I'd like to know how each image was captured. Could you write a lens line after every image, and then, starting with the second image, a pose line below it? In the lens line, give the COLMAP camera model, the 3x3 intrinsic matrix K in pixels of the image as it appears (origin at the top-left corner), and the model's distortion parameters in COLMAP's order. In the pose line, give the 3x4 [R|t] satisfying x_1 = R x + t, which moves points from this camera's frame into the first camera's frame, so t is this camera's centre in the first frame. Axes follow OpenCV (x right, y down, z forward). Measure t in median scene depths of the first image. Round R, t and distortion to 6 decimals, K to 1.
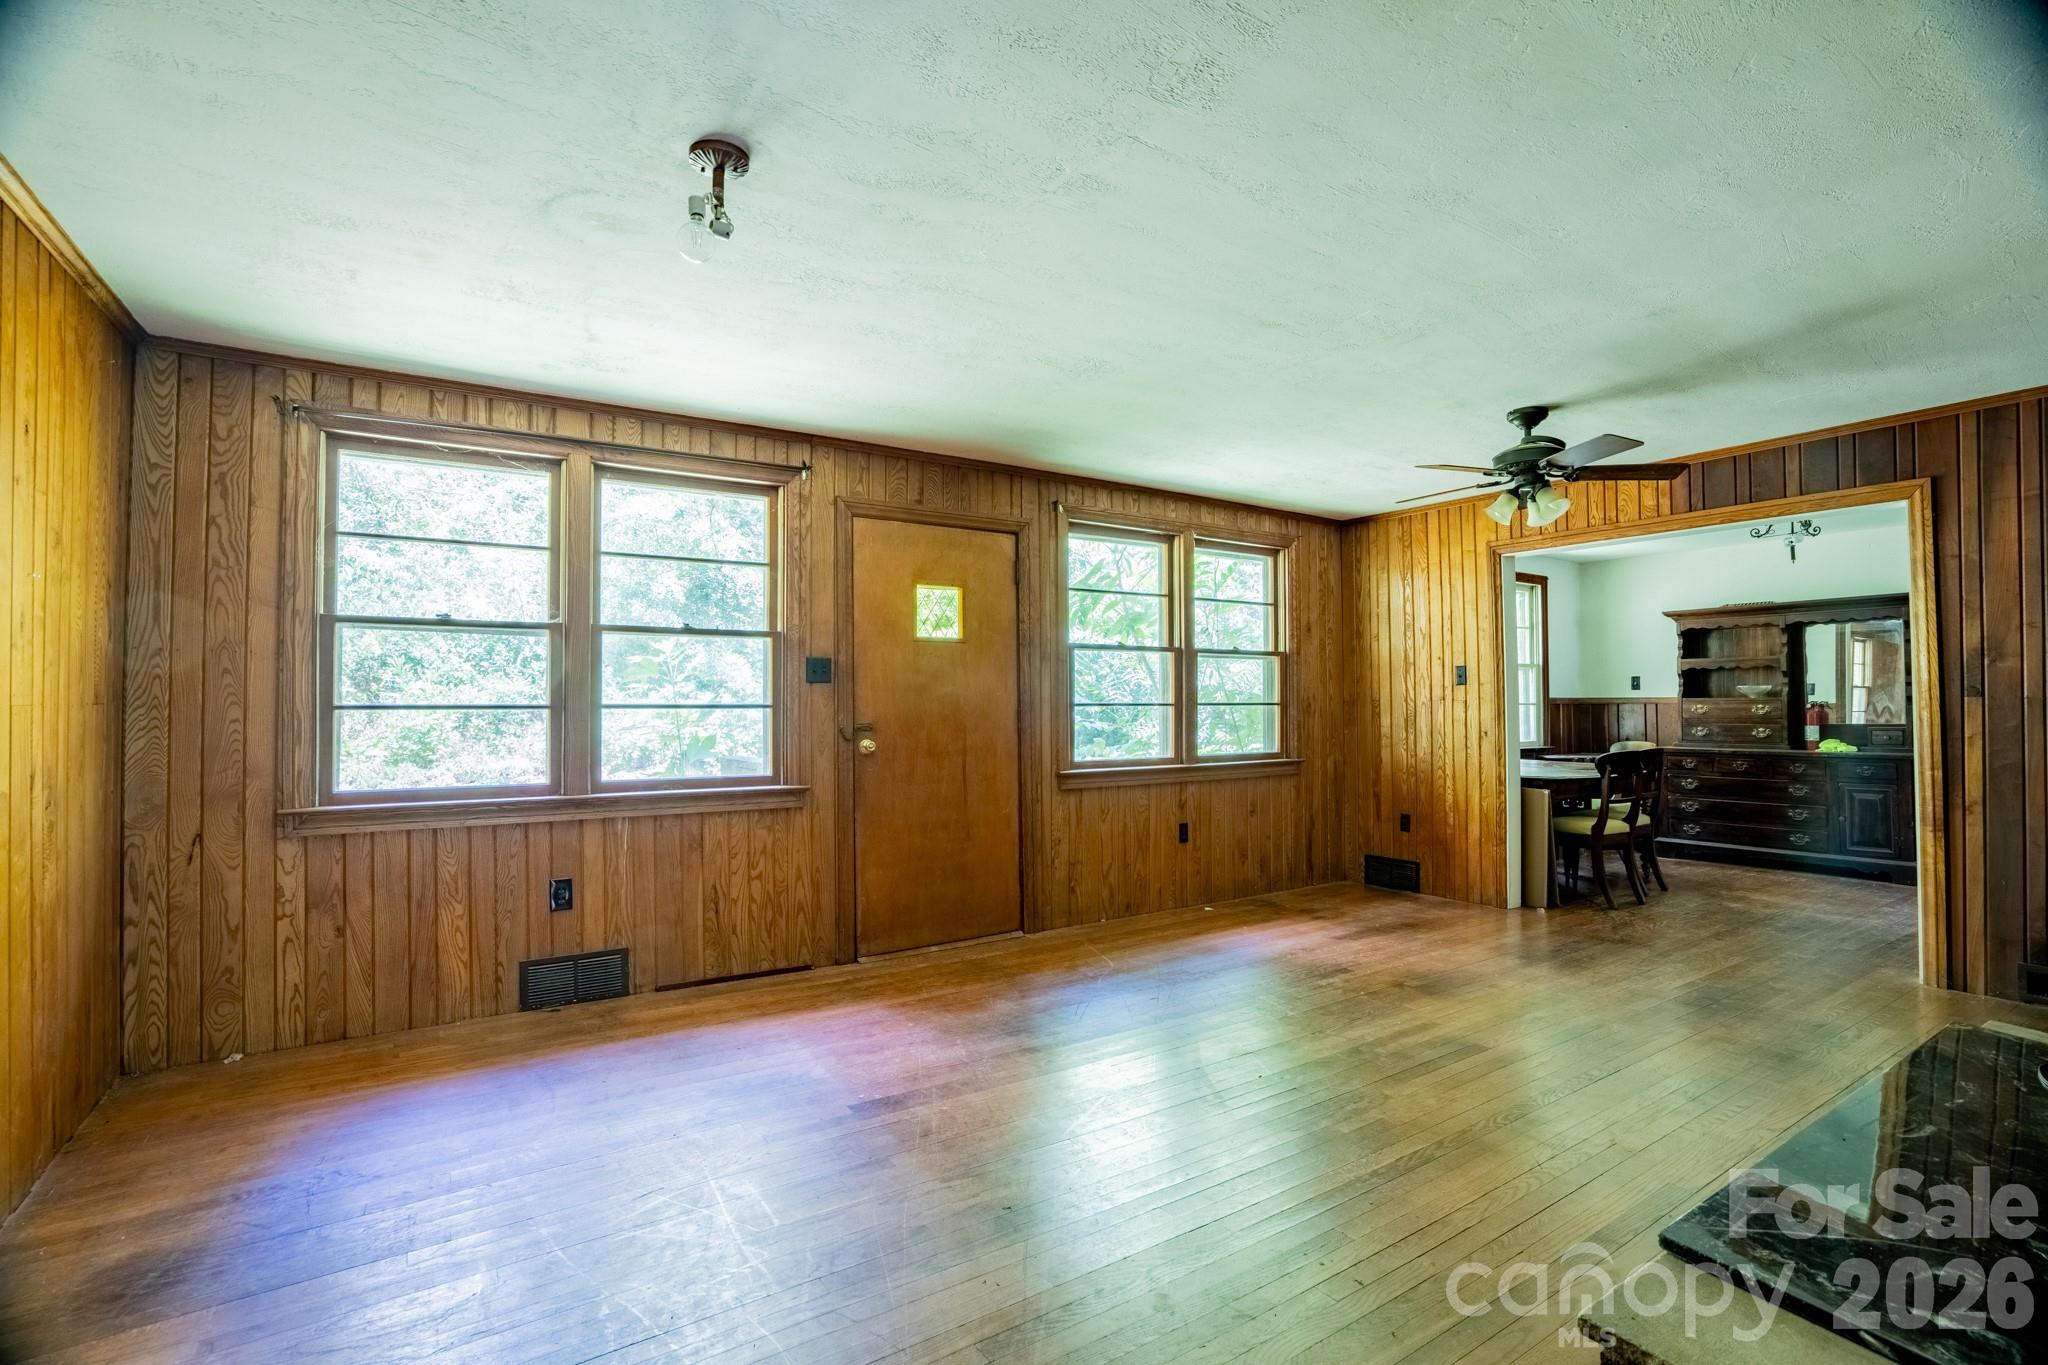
lens RADIAL K [[931.8, 0, 1024.0], [0, 931.8, 682.5], [0, 0, 1]] dist [-0.028496, 0.011141]
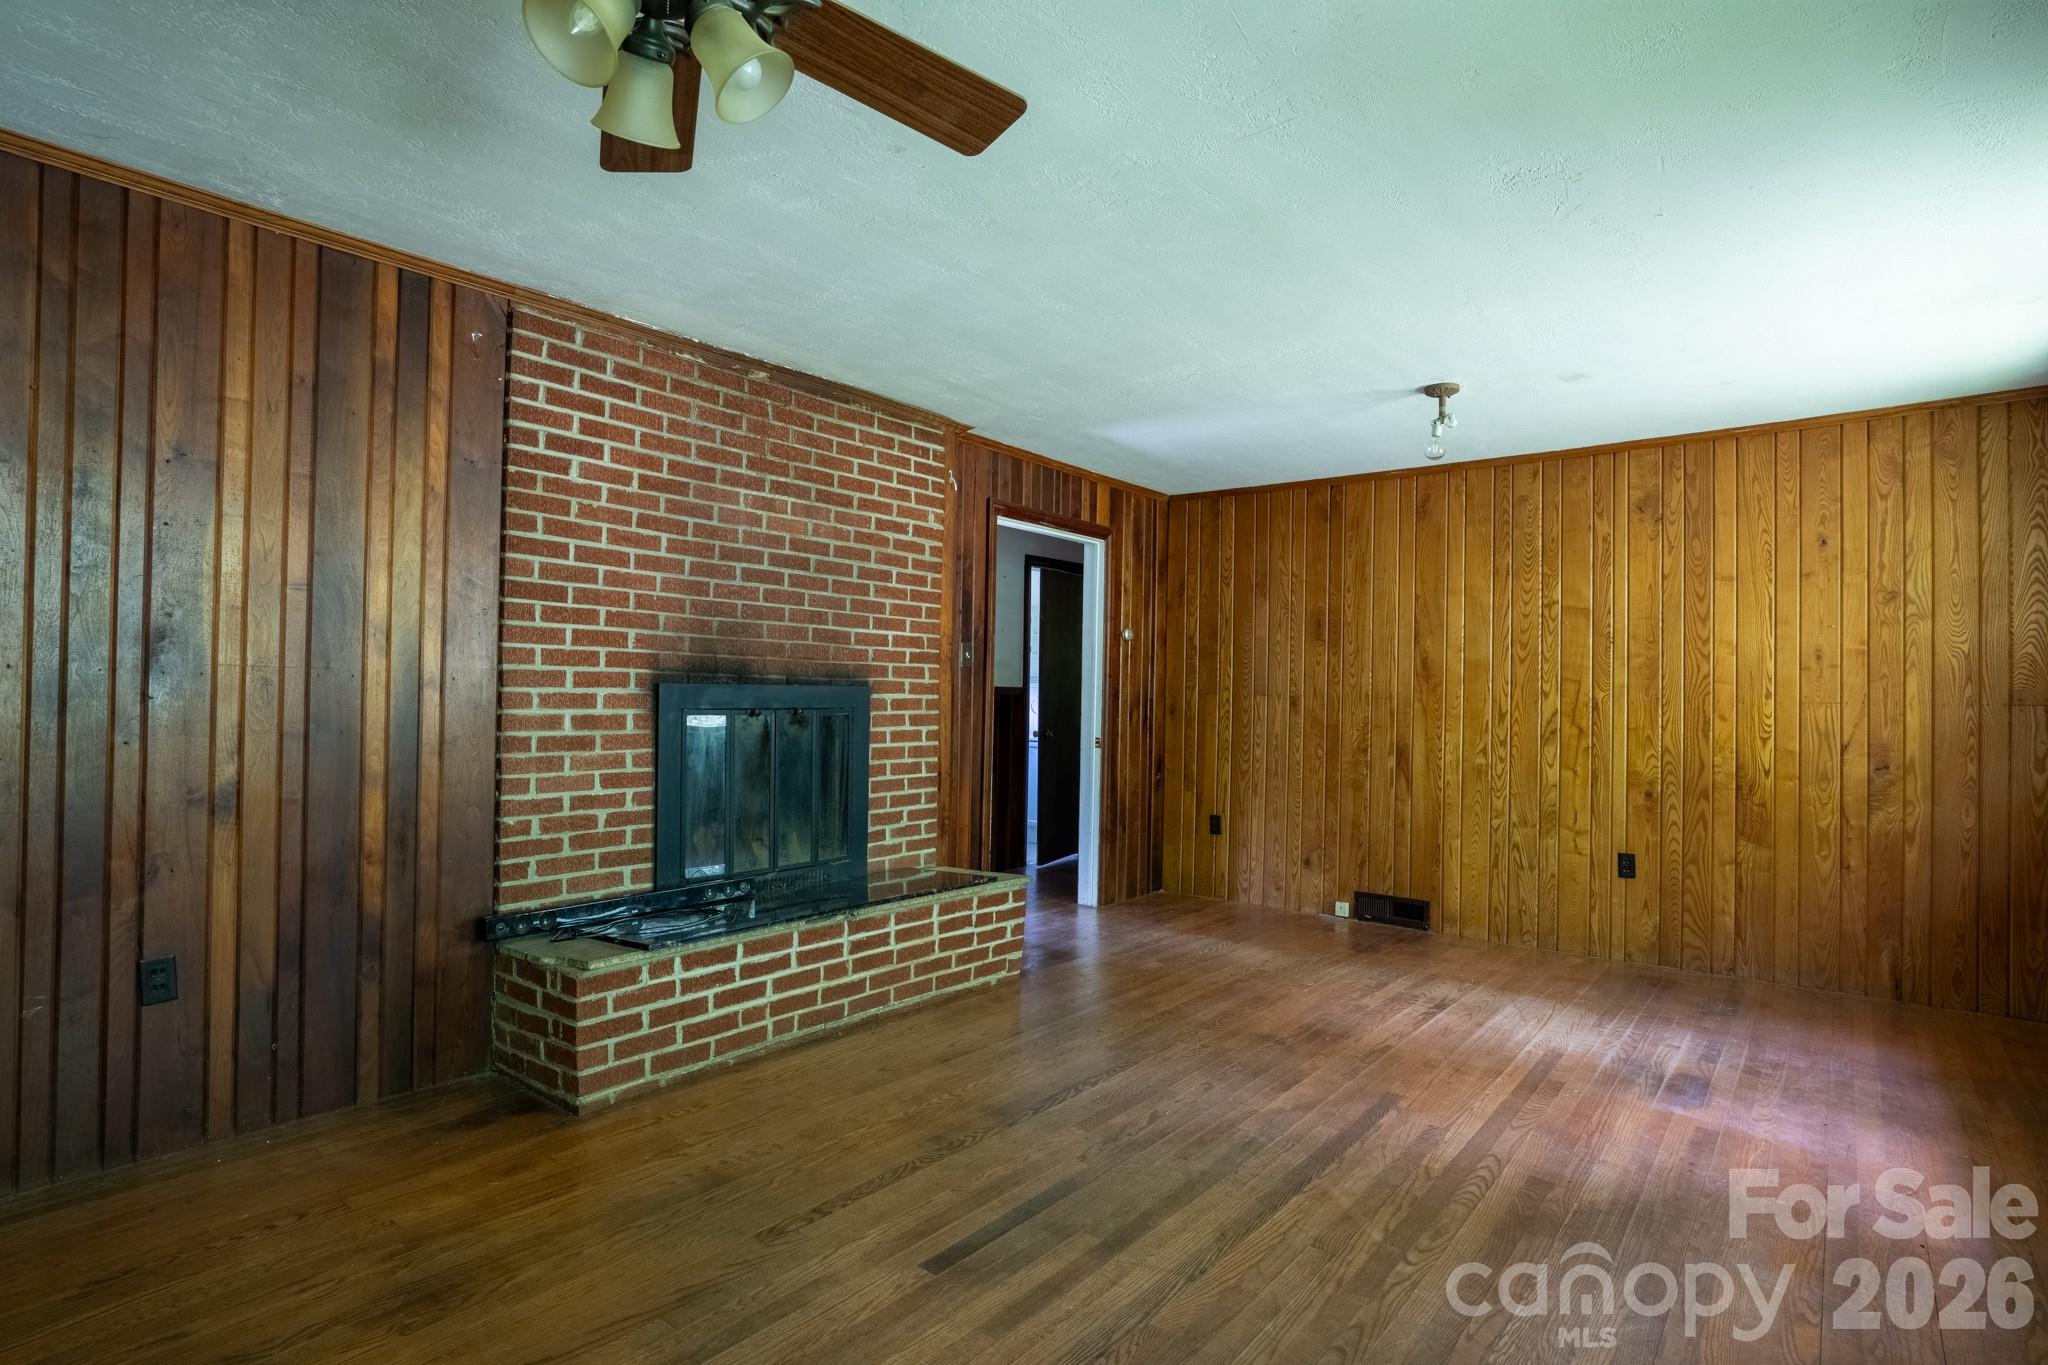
lens RADIAL K [[1022.7, 0, 1024.0], [0, 1022.7, 682.5], [0, 0, 1]] dist [-0.037243, 0.001426]
pose [[-0.958109, -0.016983, -0.285900, 0.352176], [-0.009649, 0.999588, -0.027041, 0.018892], [0.286242, -0.023149, -0.957878, 0.920472]]
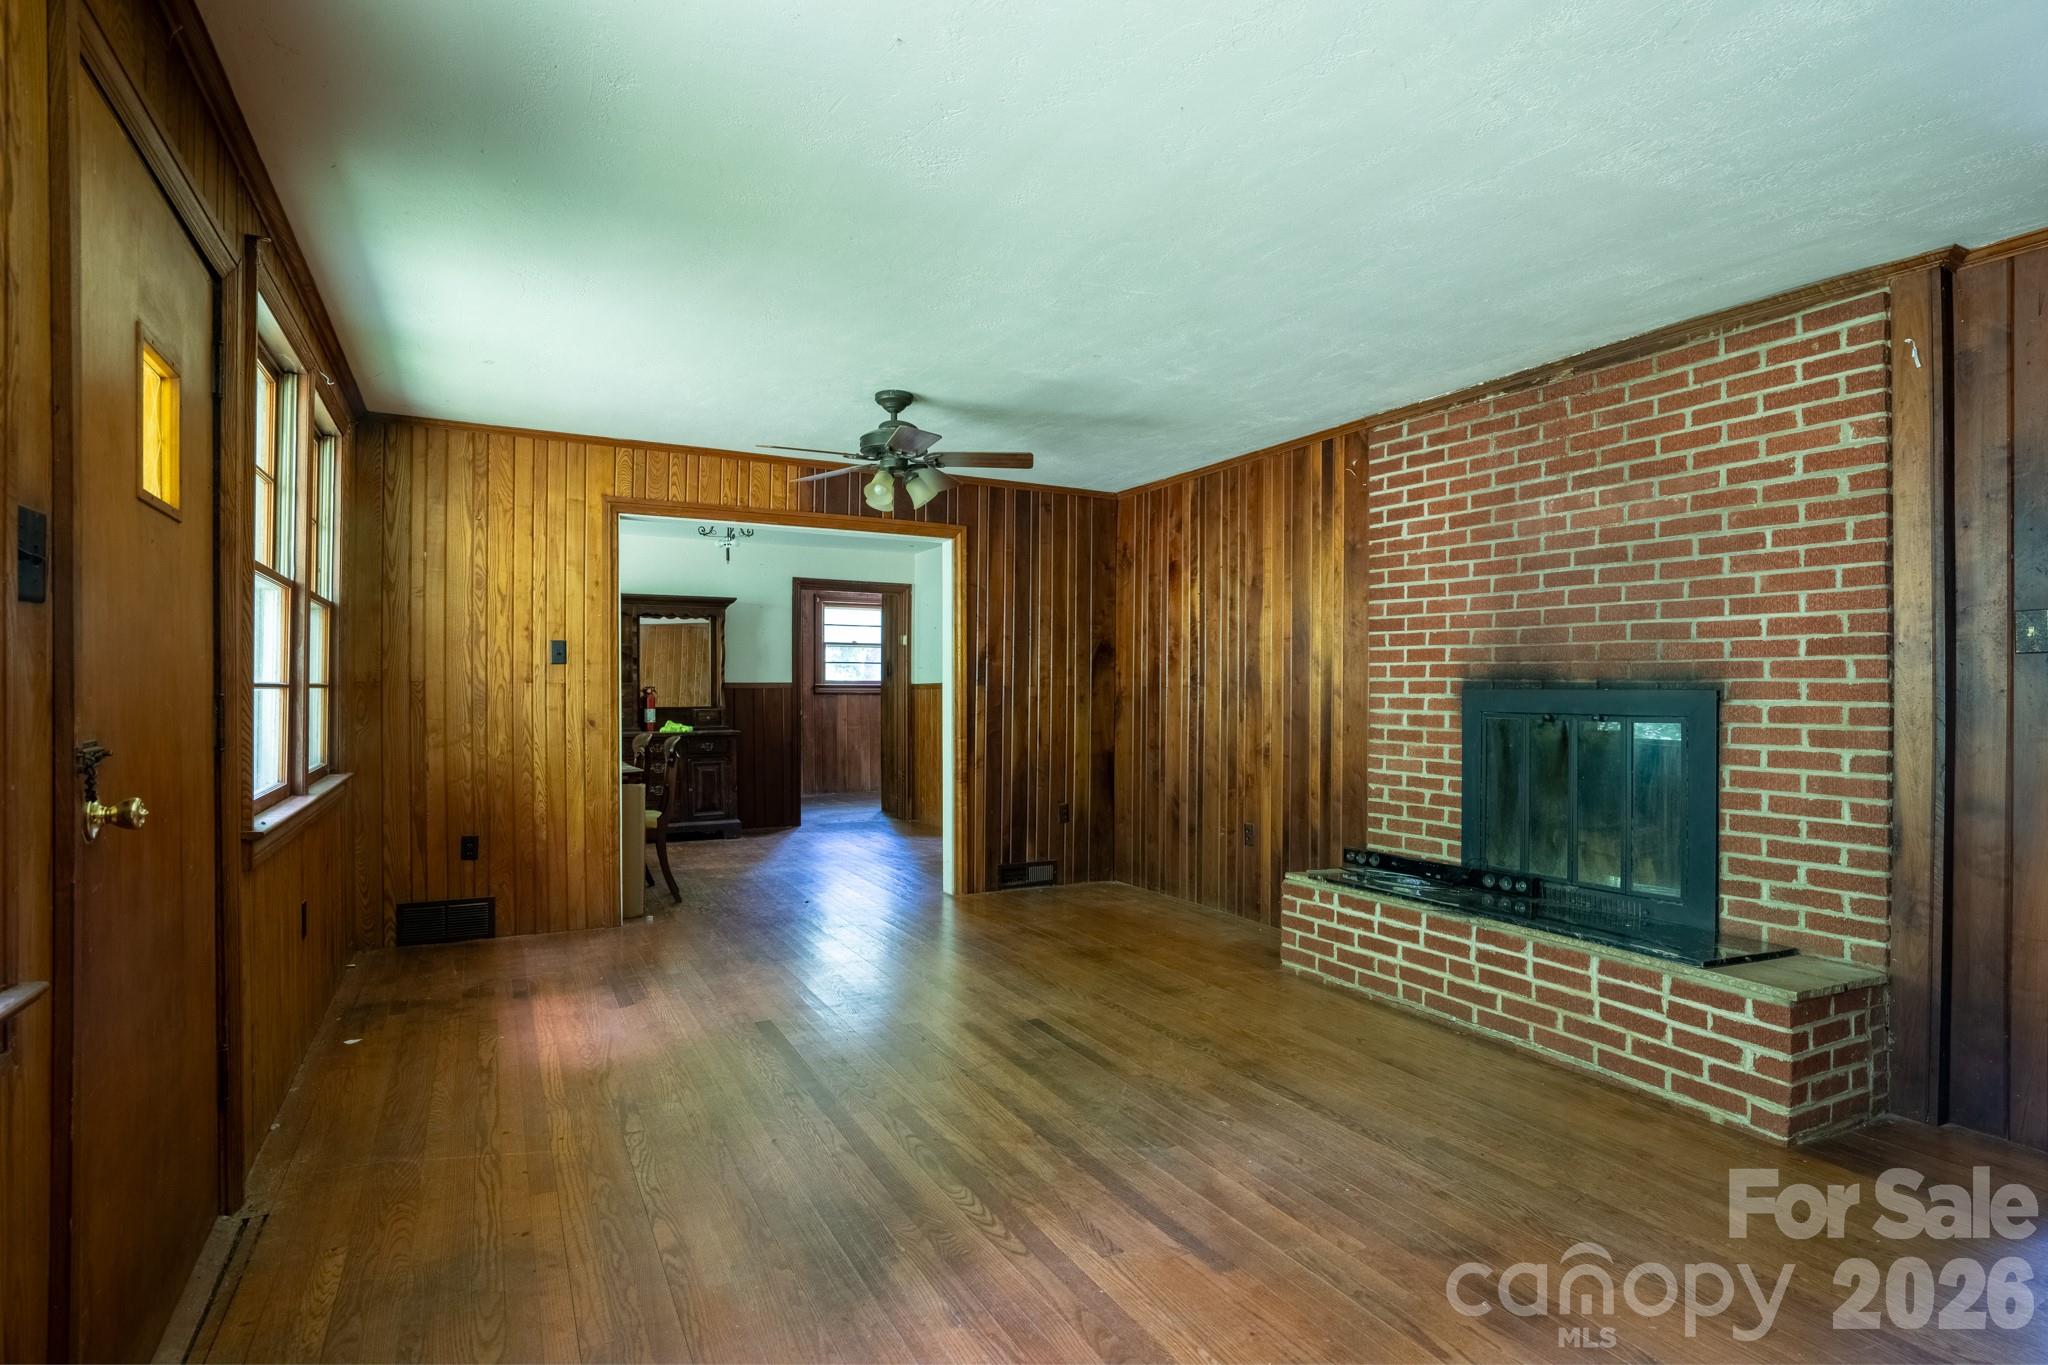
lens RADIAL K [[1022.7, 0, 1024.0], [0, 1022.7, 682.5], [0, 0, 1]] dist [-0.037243, 0.001426]
pose [[0.101159, 0.008402, 0.994835, -0.360463], [-0.027379, 0.999609, -0.005659, 0.012476], [-0.994493, -0.026665, 0.101350, 0.504350]]
